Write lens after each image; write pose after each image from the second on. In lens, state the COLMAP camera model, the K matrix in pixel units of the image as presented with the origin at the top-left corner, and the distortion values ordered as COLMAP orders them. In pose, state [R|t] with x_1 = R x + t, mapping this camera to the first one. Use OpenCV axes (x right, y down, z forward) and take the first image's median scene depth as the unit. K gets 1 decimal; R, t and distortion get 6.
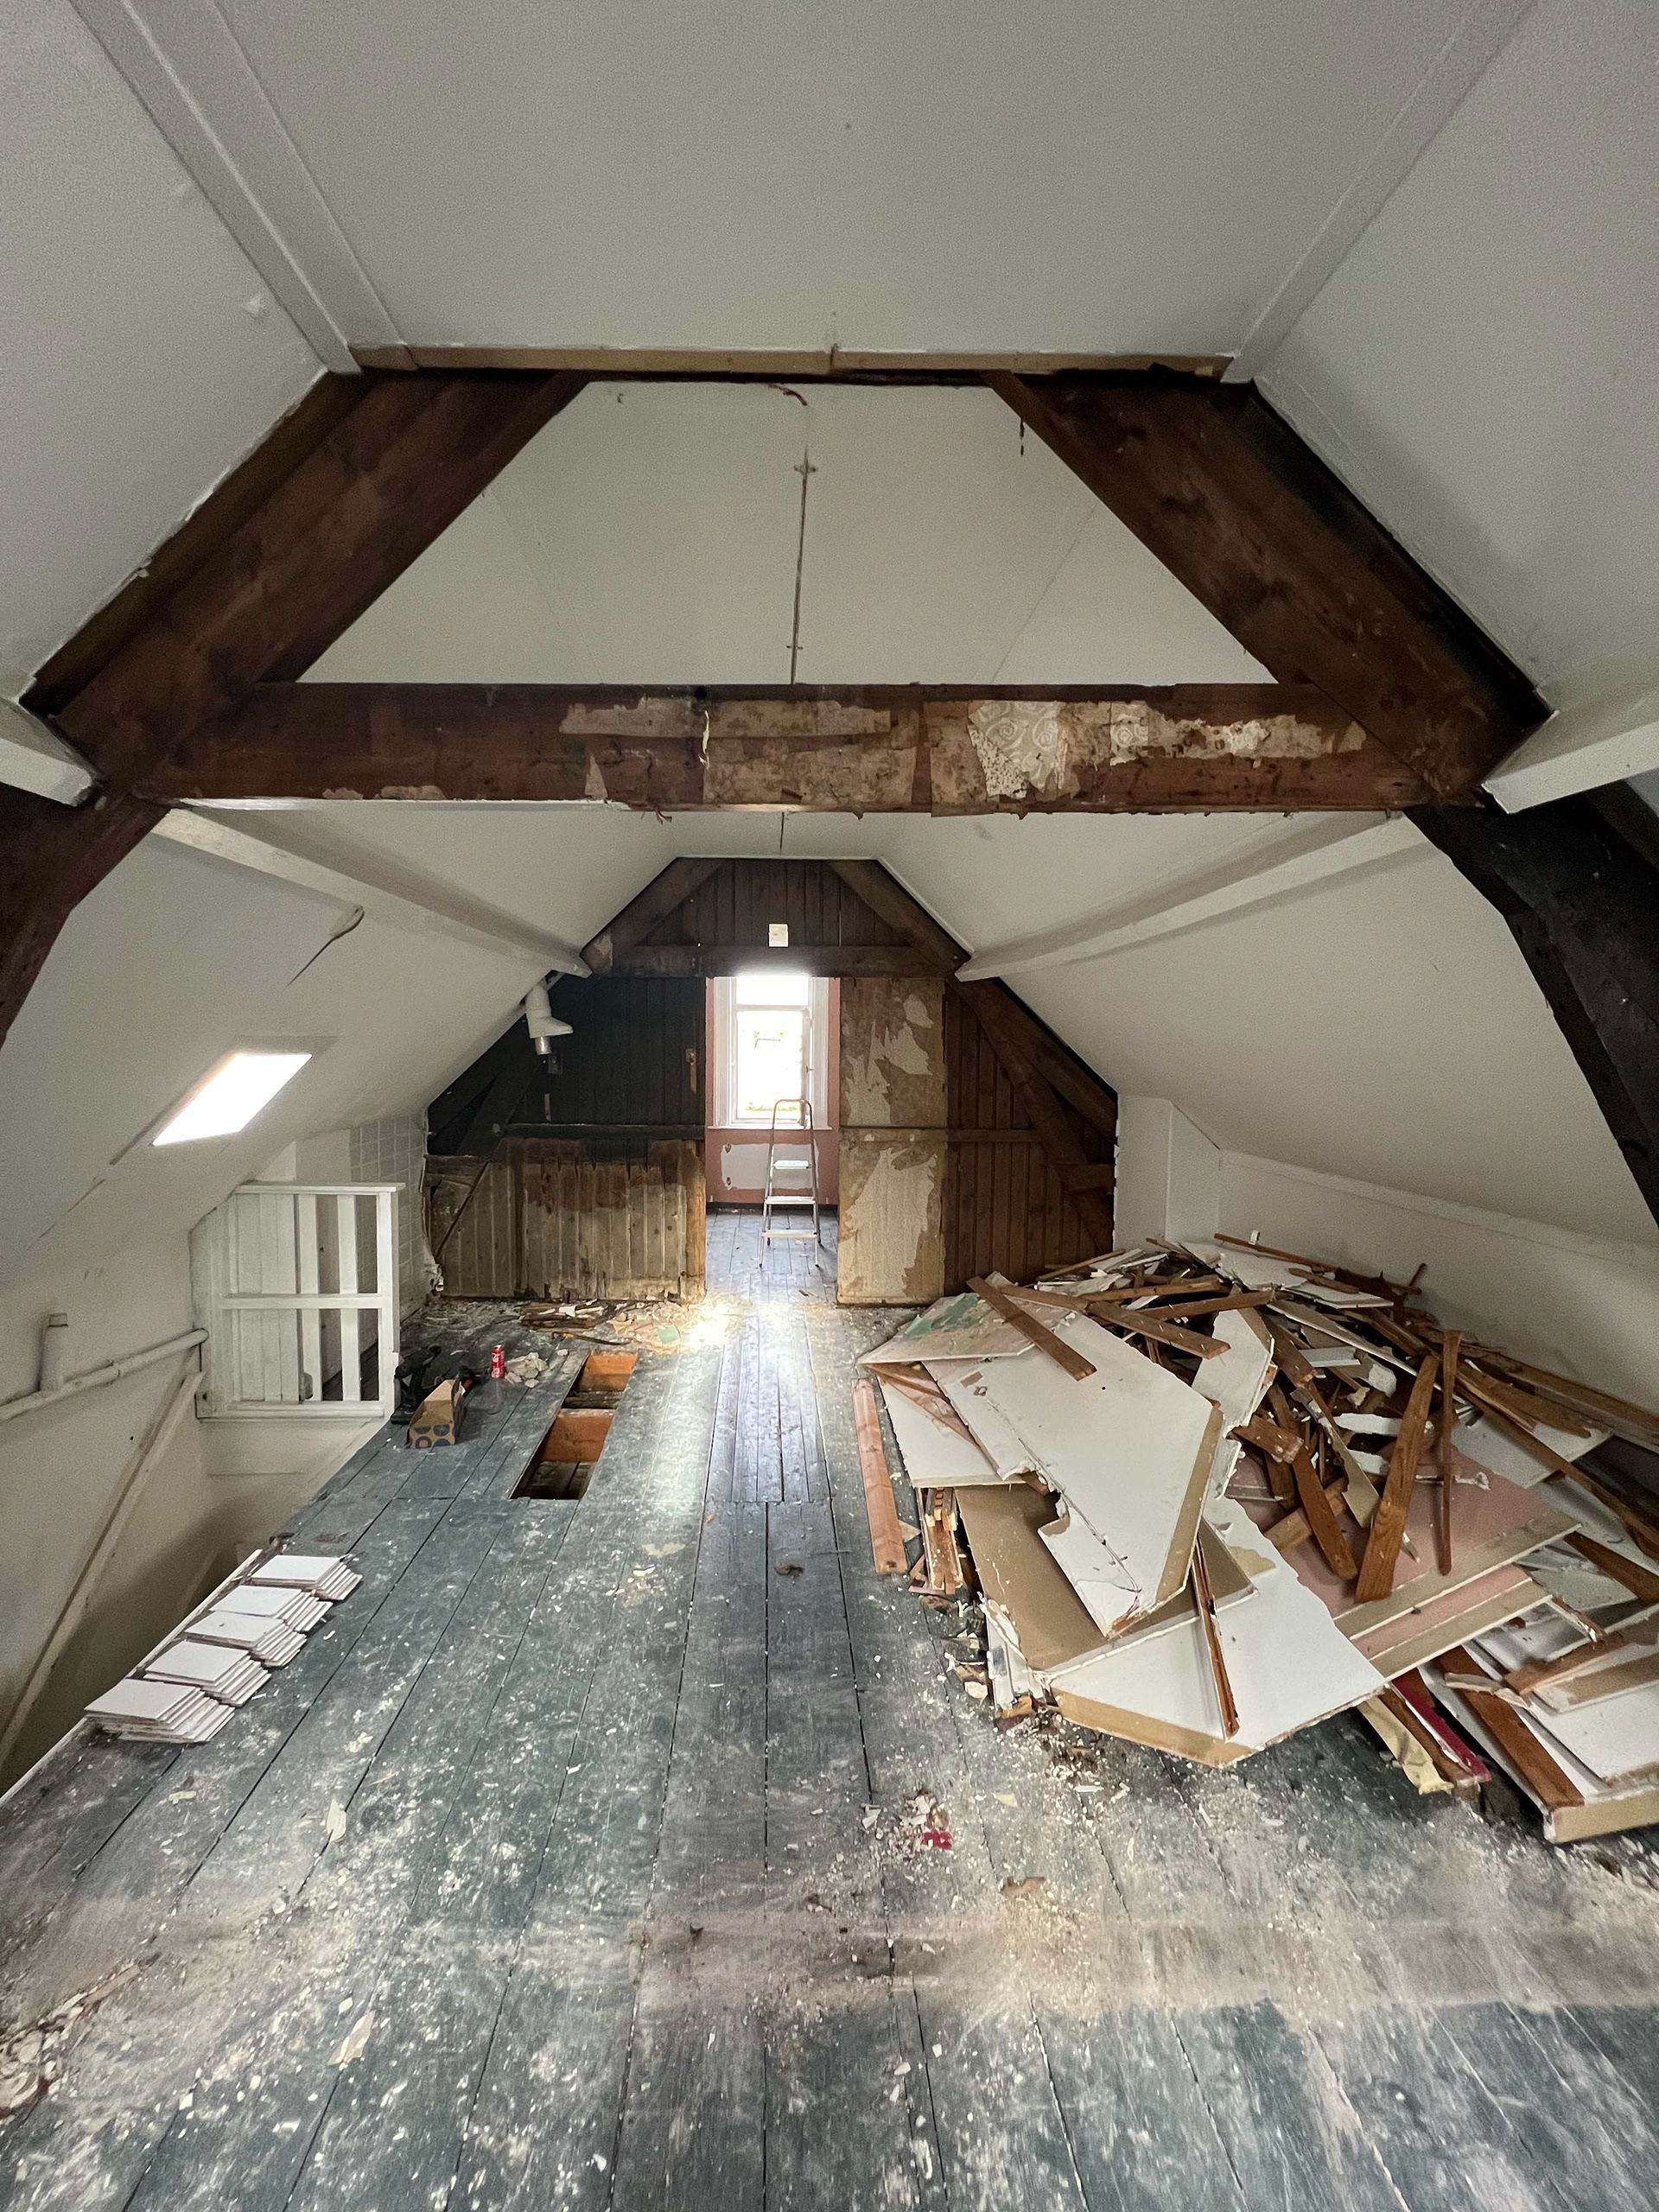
lens RADIAL K [[879.6, 0, 820.5], [0, 879.6, 1117.6], [0, 0, 1]] dist [-0.000603, 0.000152]
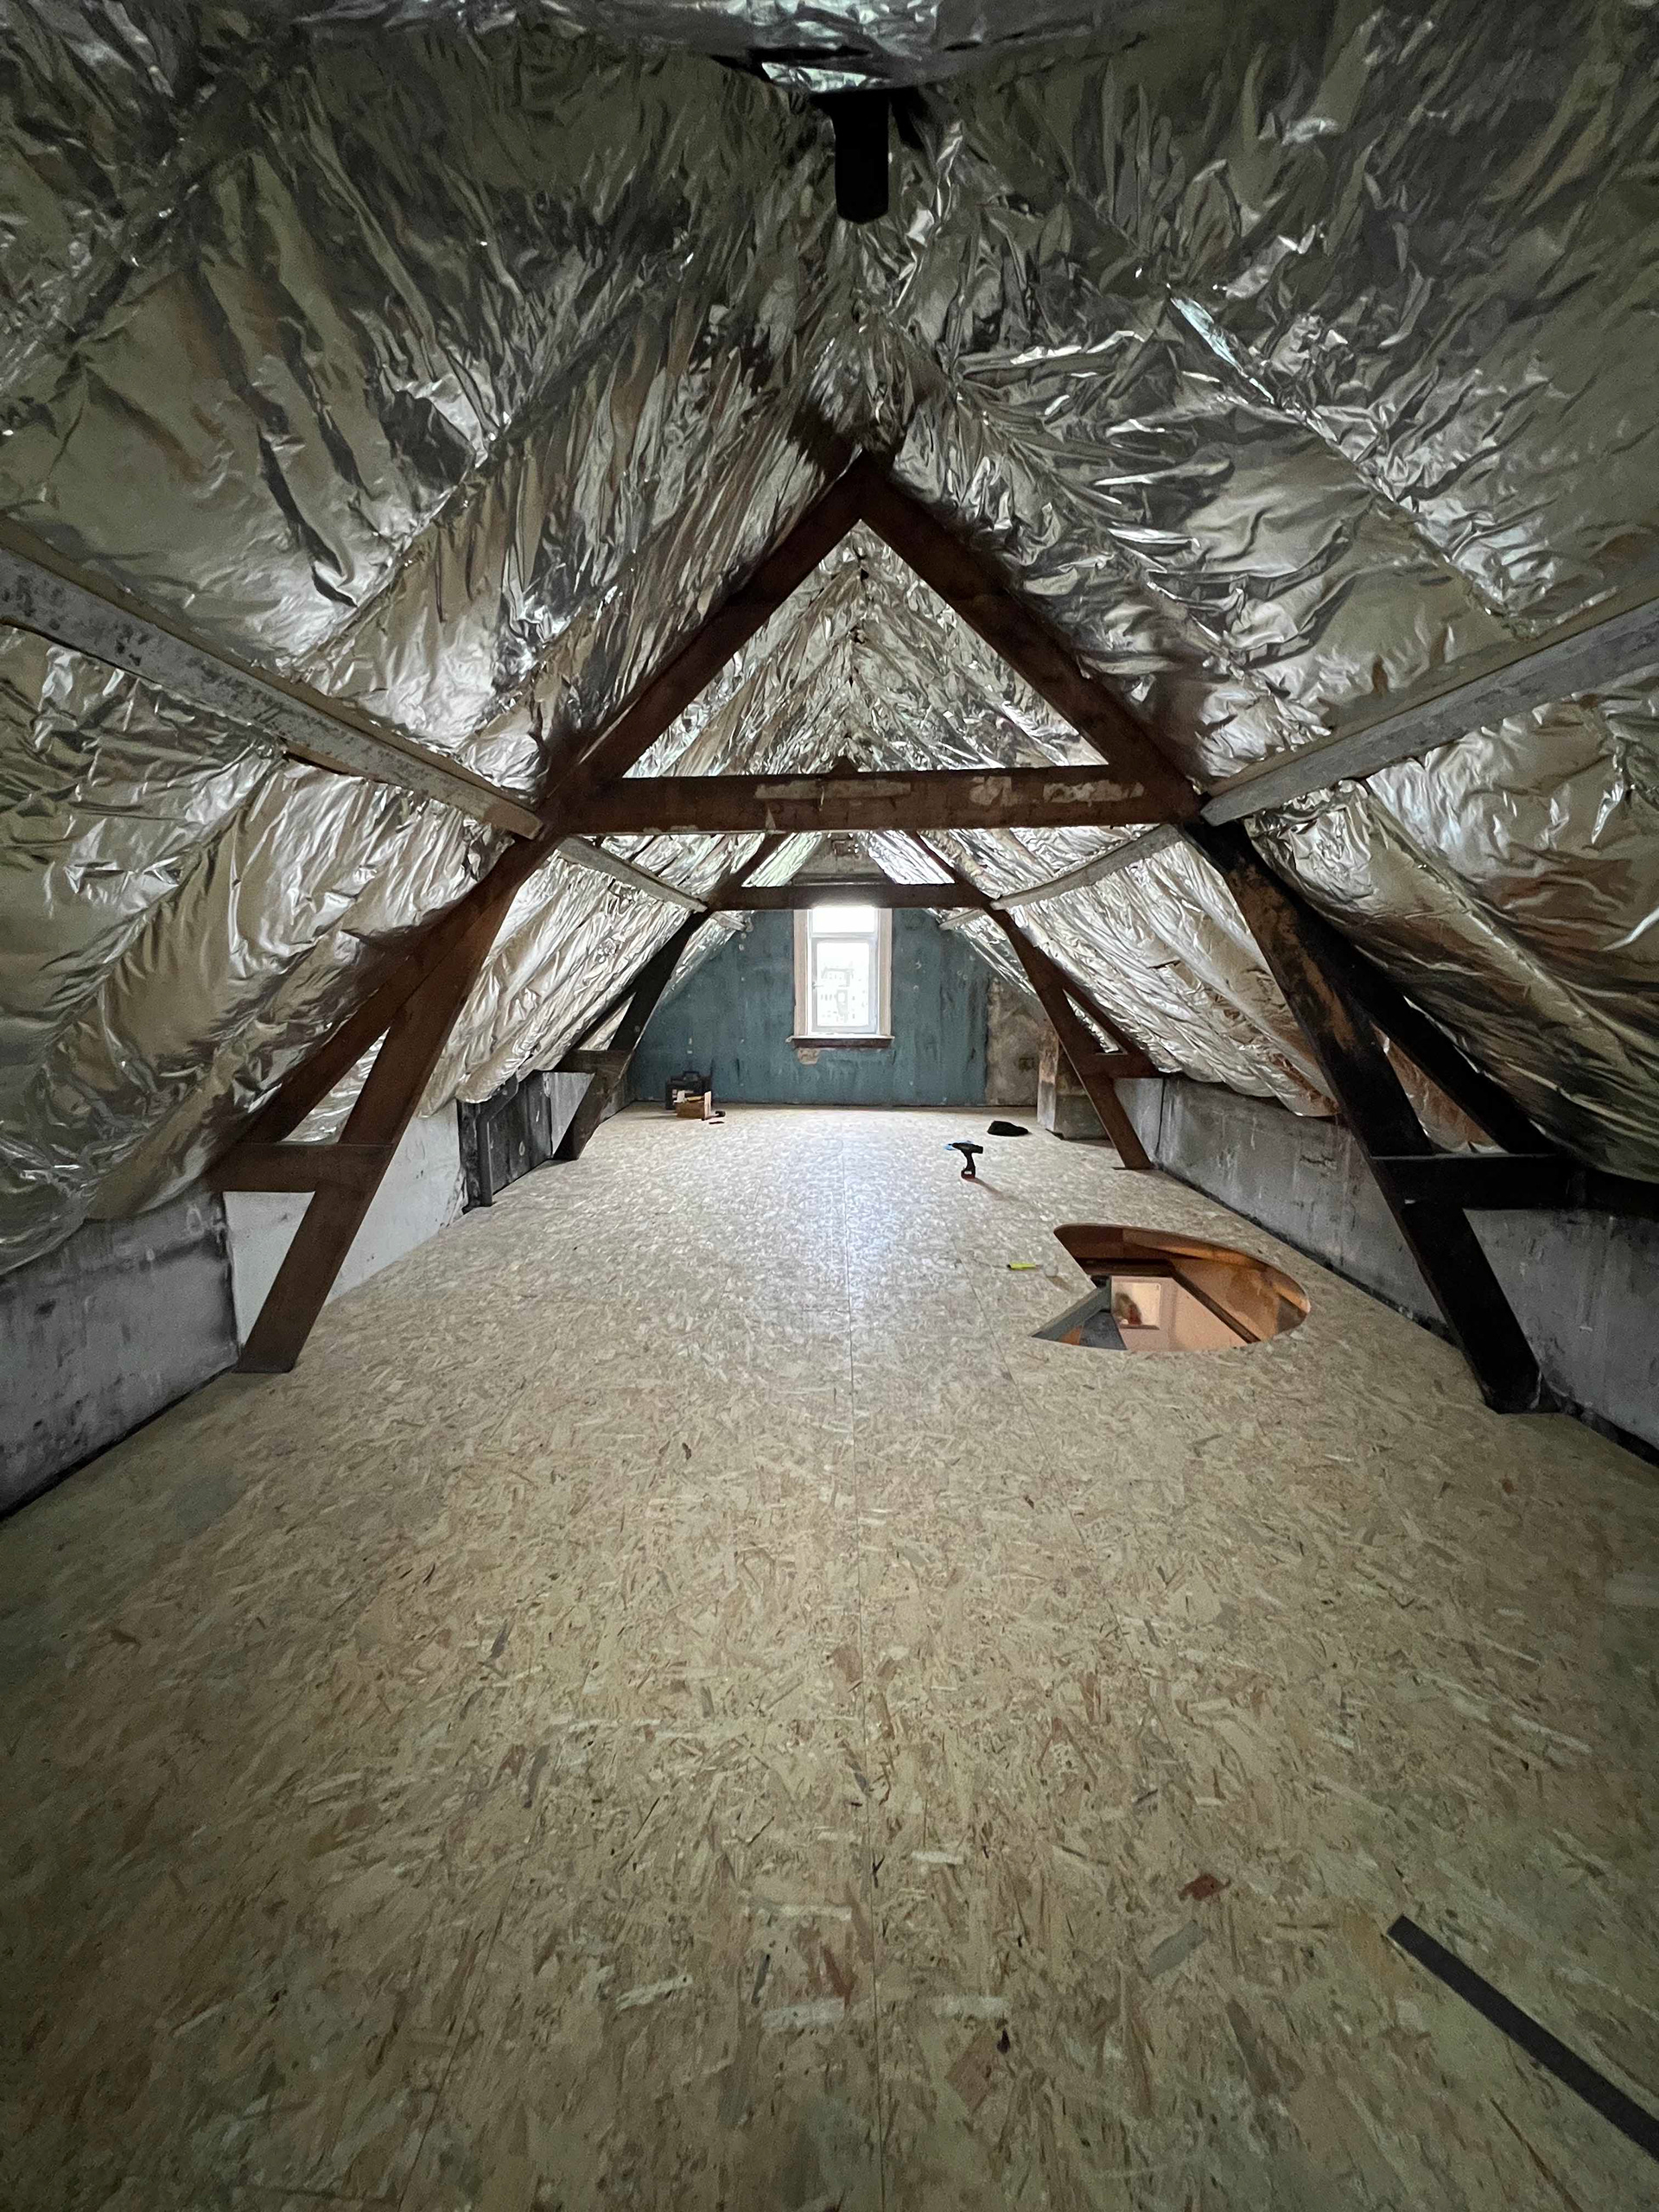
lens RADIAL K [[877.0, 0, 826.6], [0, 877.0, 1107.2], [0, 0, 1]] dist [-0.001135, 0.000032]
pose [[0.997563, -0.002194, -0.069732, 0.023625], [0.006846, 0.997760, 0.066543, 0.163430], [0.069430, -0.066859, 0.995344, -1.131204]]
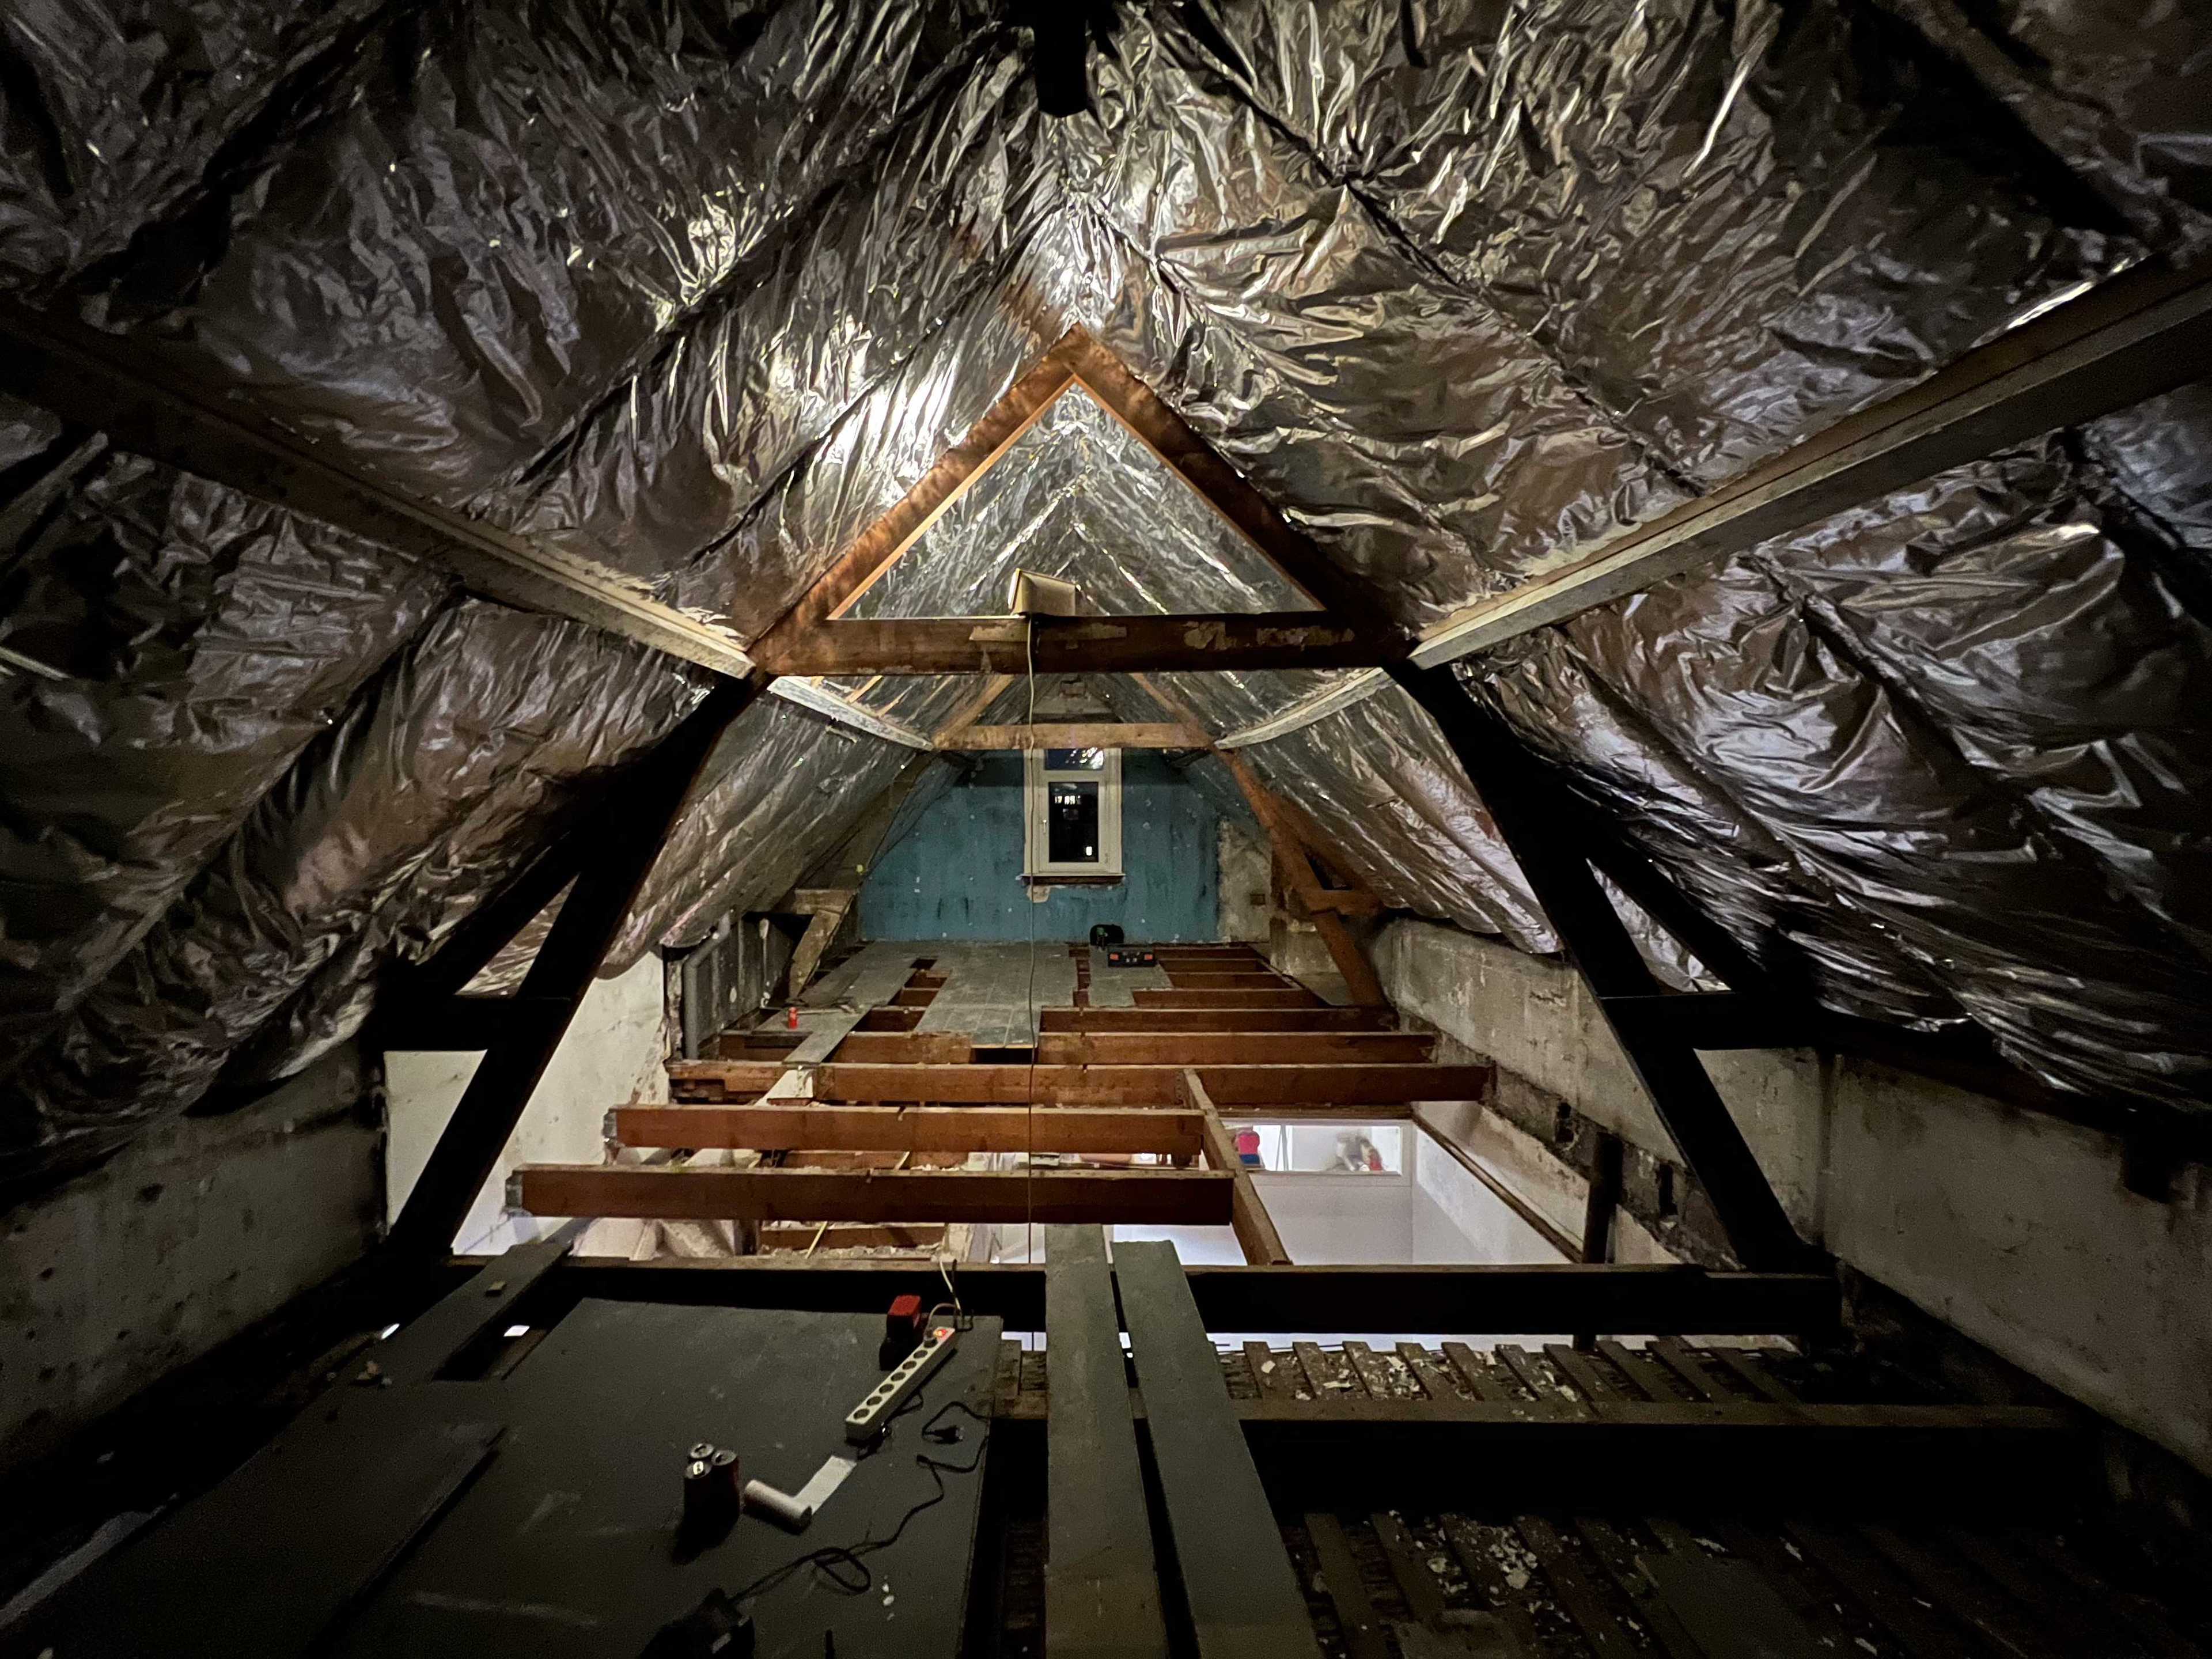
lens RADIAL K [[877.0, 0, 1109.5], [0, 877.0, 831.3], [0, 0, 1]] dist [-0.001135, 0.000032]
pose [[0.999777, -0.014979, -0.014872, 0.062422], [0.014059, 0.998088, -0.060185, 0.150091], [0.015745, 0.059962, 0.998076, -1.062164]]
